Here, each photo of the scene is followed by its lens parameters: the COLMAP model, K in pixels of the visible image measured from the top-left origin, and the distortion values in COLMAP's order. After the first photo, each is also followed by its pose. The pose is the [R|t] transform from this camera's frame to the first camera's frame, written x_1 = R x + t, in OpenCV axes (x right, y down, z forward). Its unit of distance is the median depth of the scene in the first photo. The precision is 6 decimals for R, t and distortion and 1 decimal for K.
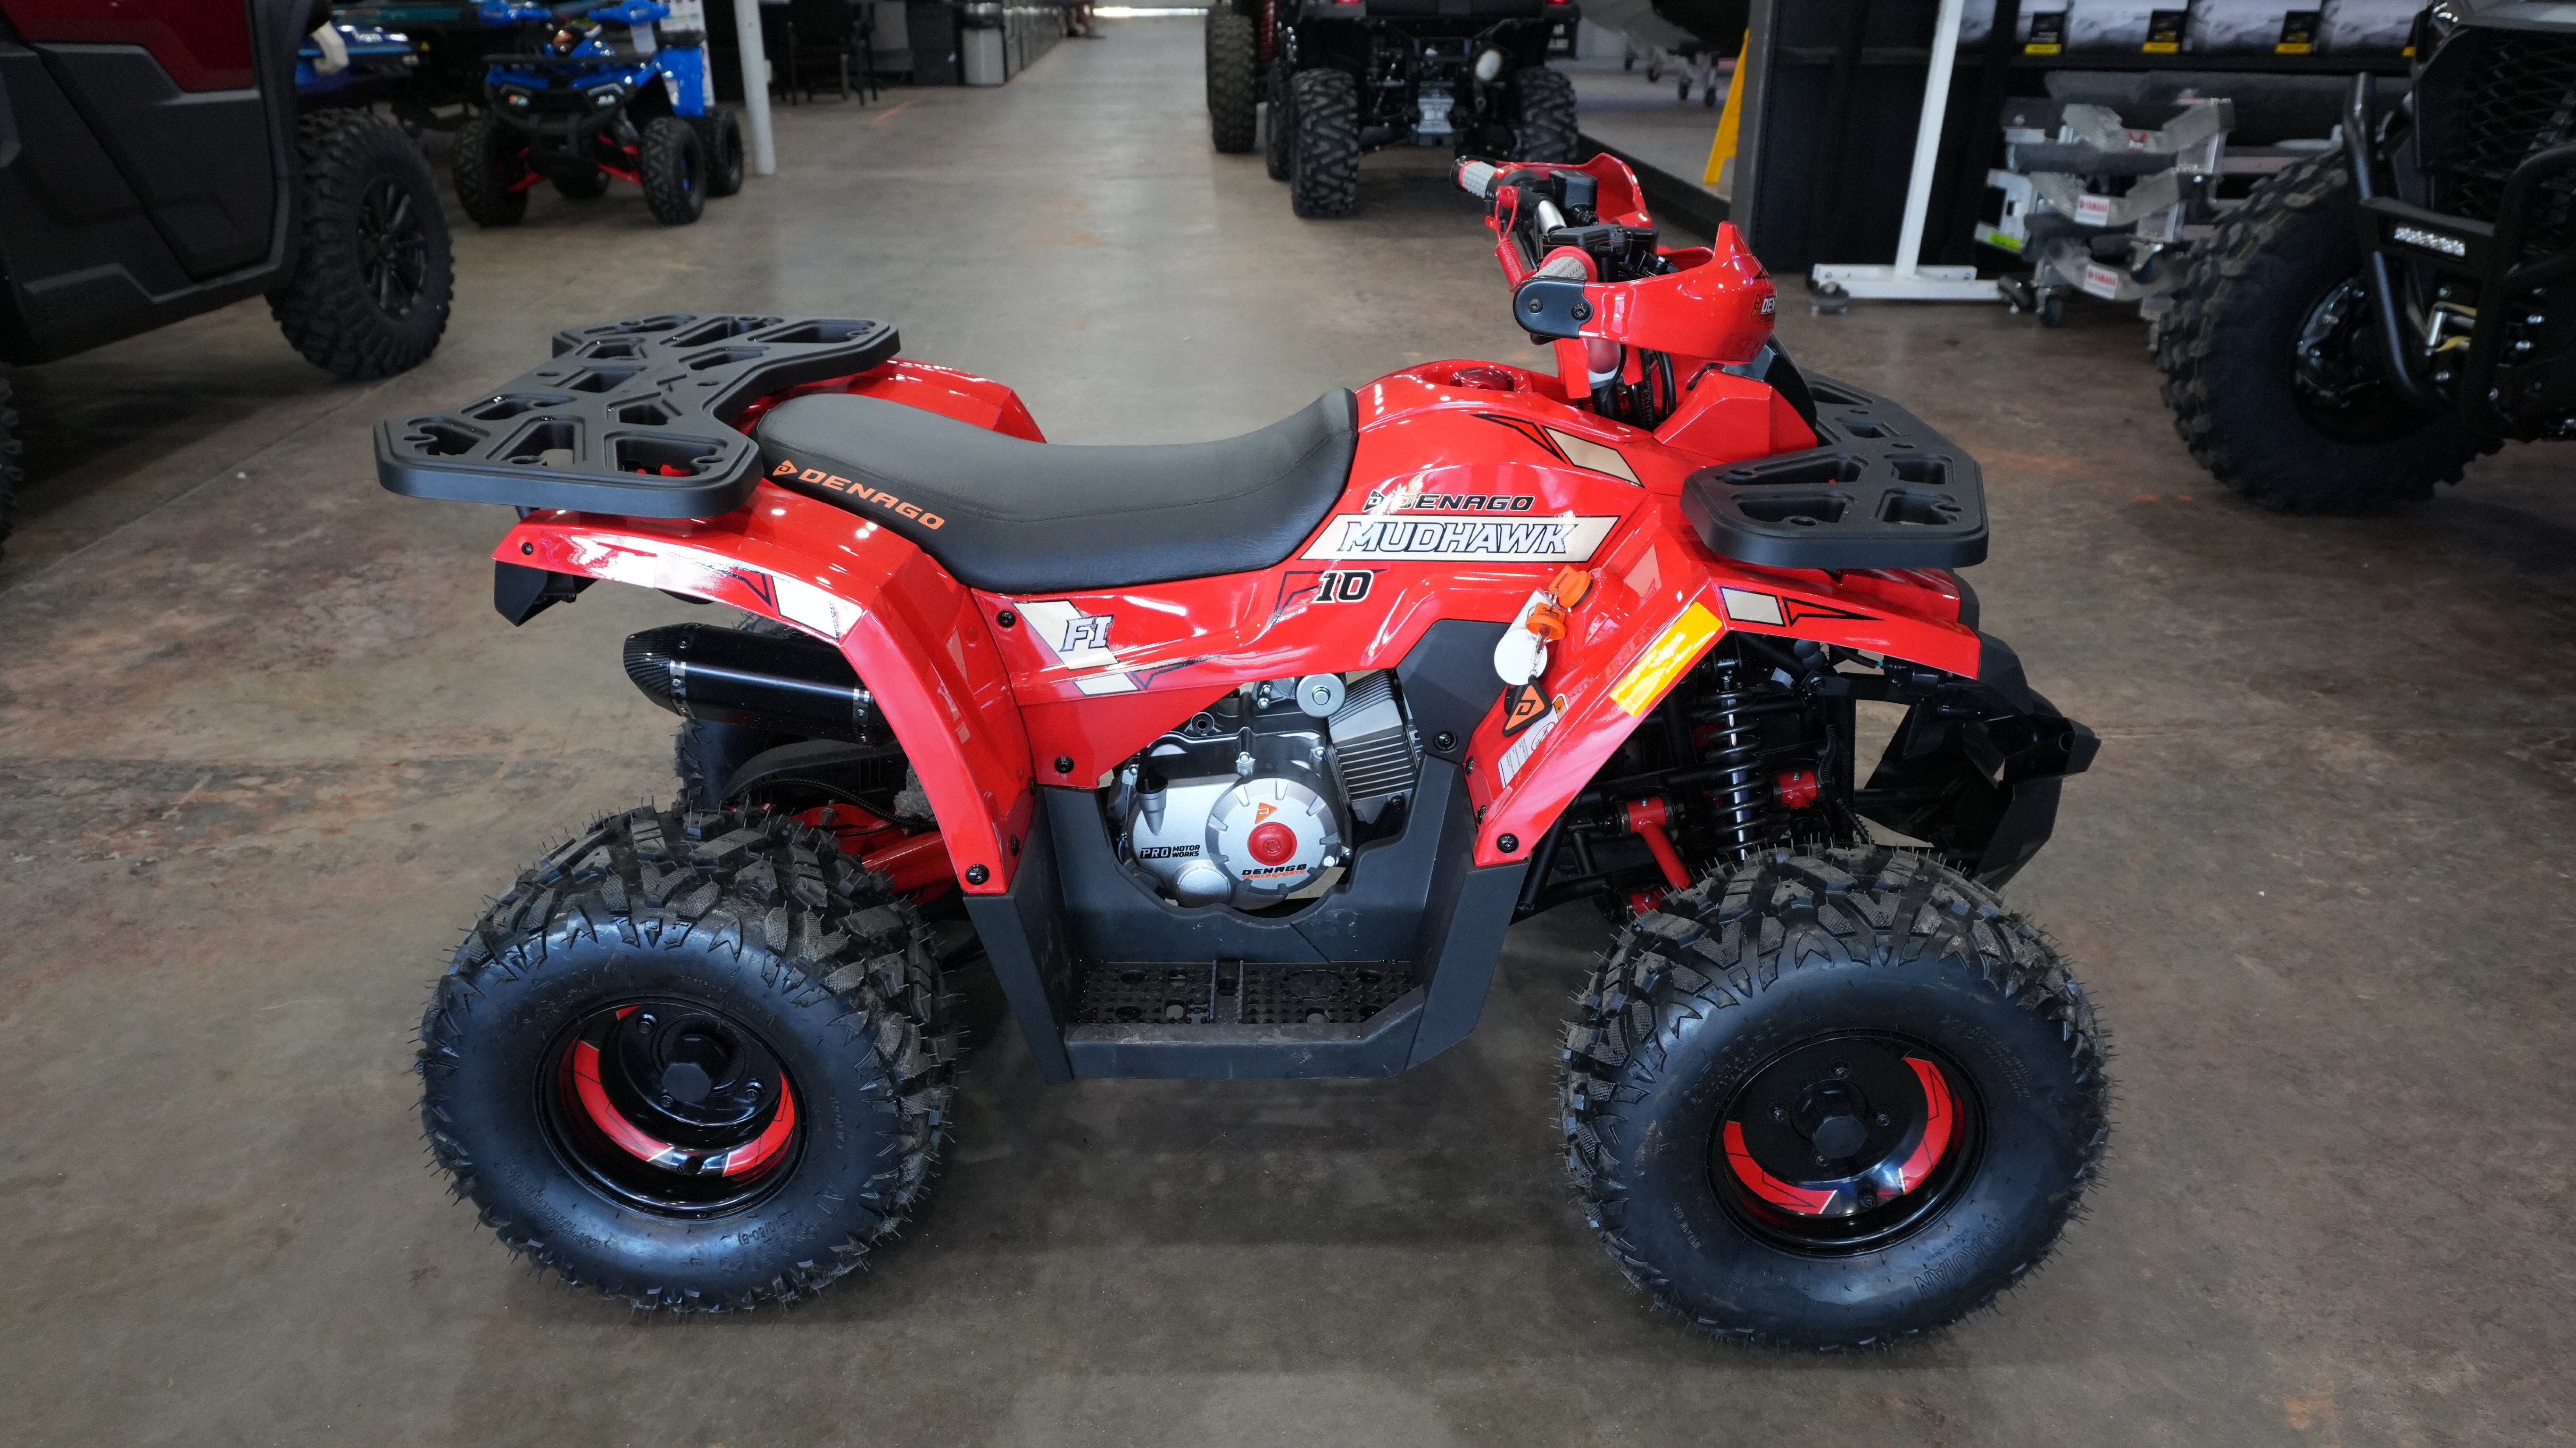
lens RADIAL K [[1749.5, 0, 1285.1], [0, 1749.5, 723.8], [0, 0, 1]] dist [-0.051741, 0.035793]
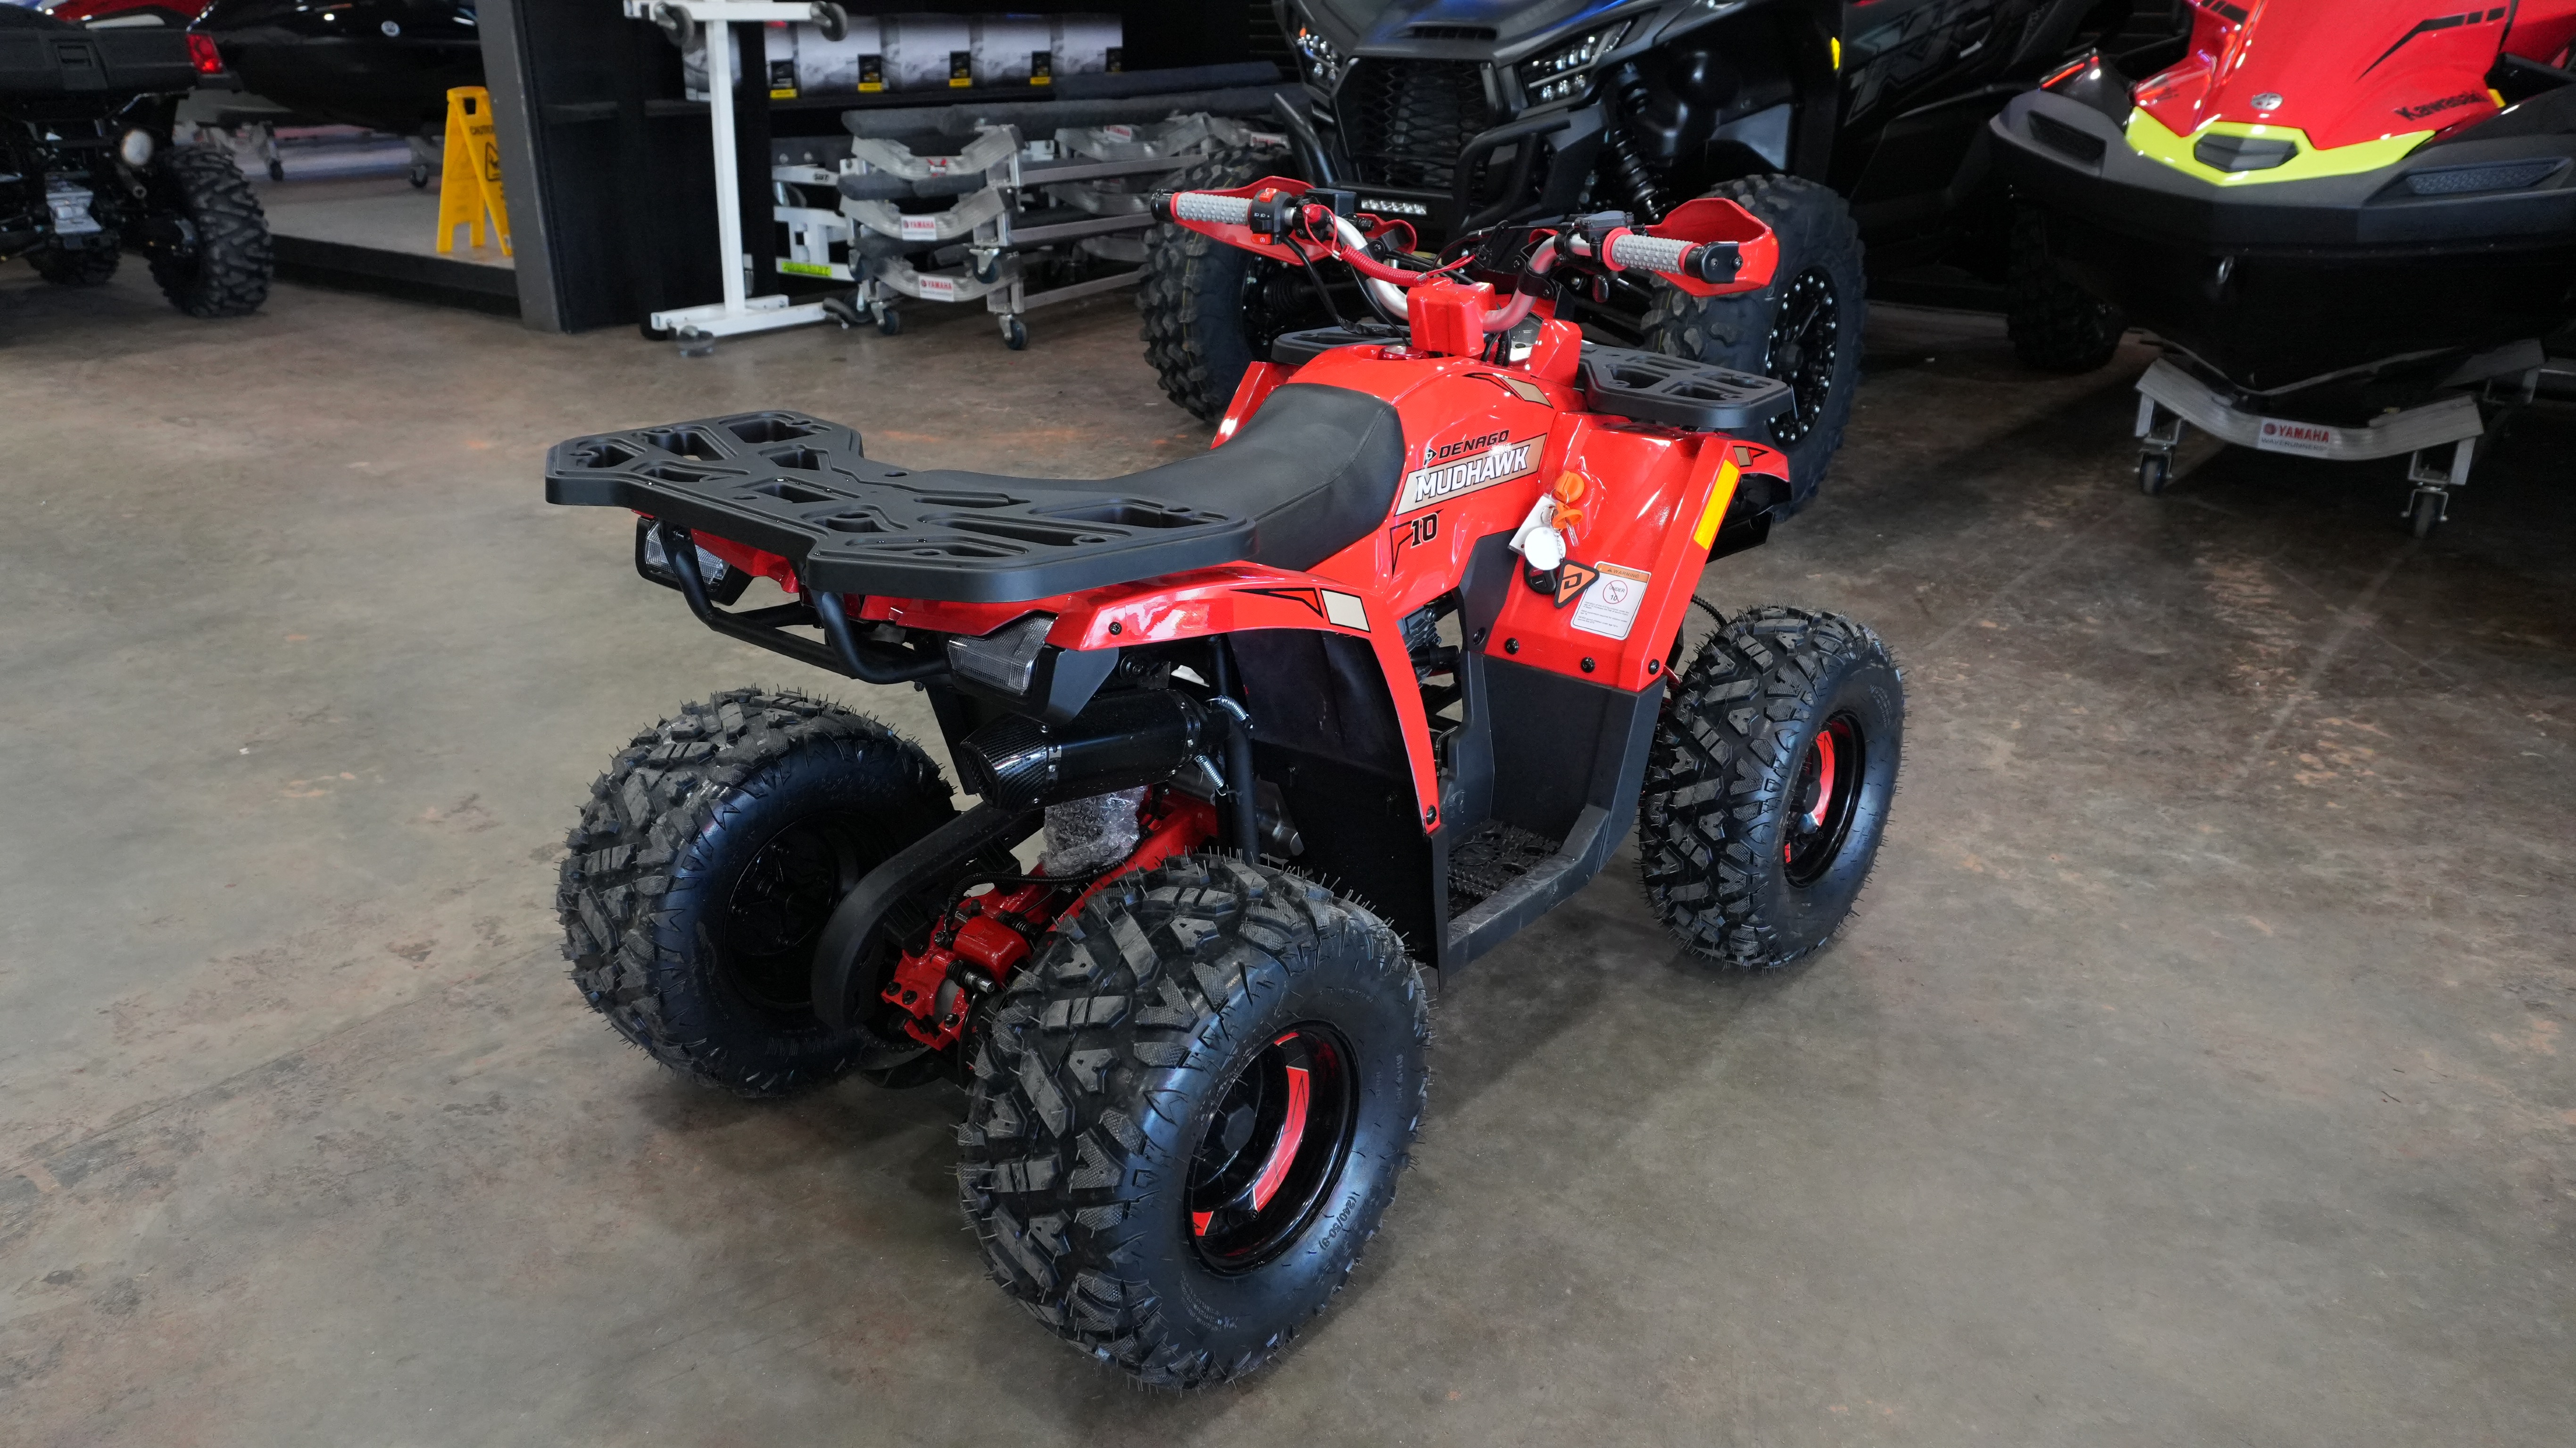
lens RADIAL K [[1749.5, 0, 1283.0], [0, 1749.5, 720.8], [0, 0, 1]] dist [-0.051741, 0.035793]
pose [[0.653741, -0.288763, 0.699456, -0.241325], [0.308486, 0.945732, 0.102111, -0.028033], [-0.690984, 0.149018, 0.707344, 0.059105]]
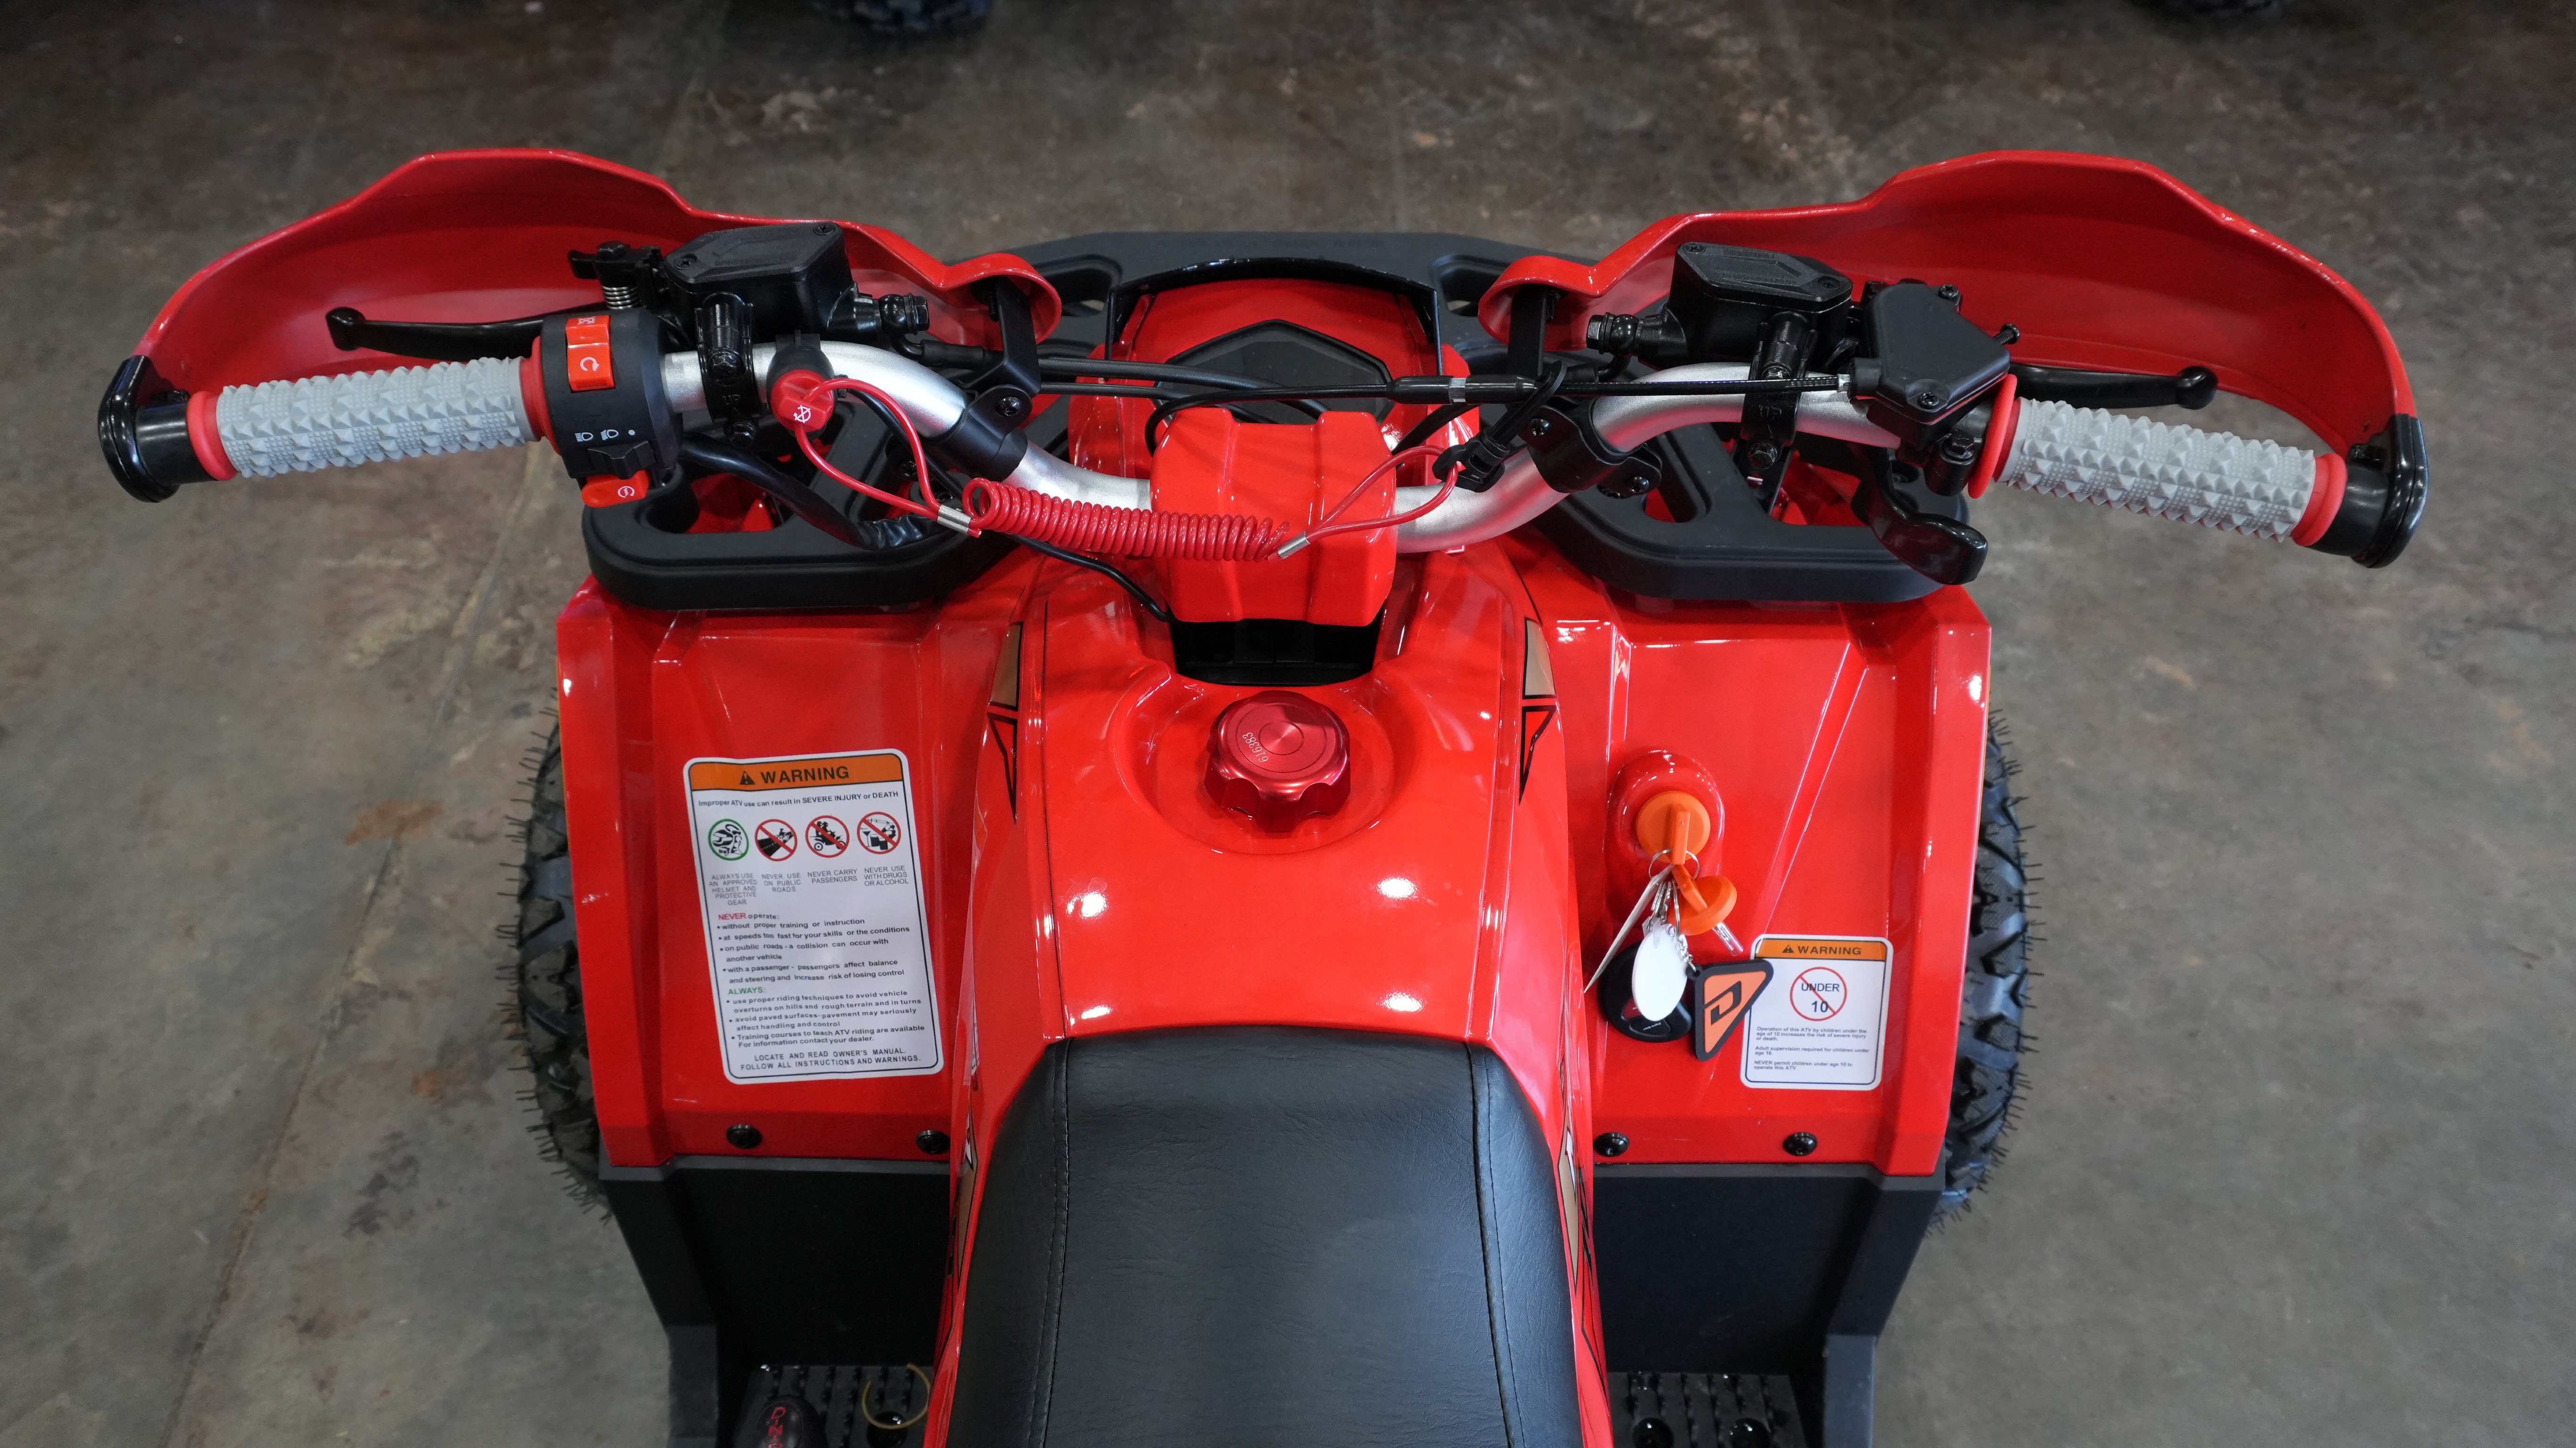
lens RADIAL K [[1749.5, 0, 1284.2], [0, 1749.5, 749.1], [0, 0, 1]] dist [-0.051741, 0.035793]
pose [[0.016717, -0.766271, 0.642300, -0.044608], [0.404230, 0.592730, 0.696613, -0.135260], [-0.914505, 0.247992, 0.319658, 0.234145]]
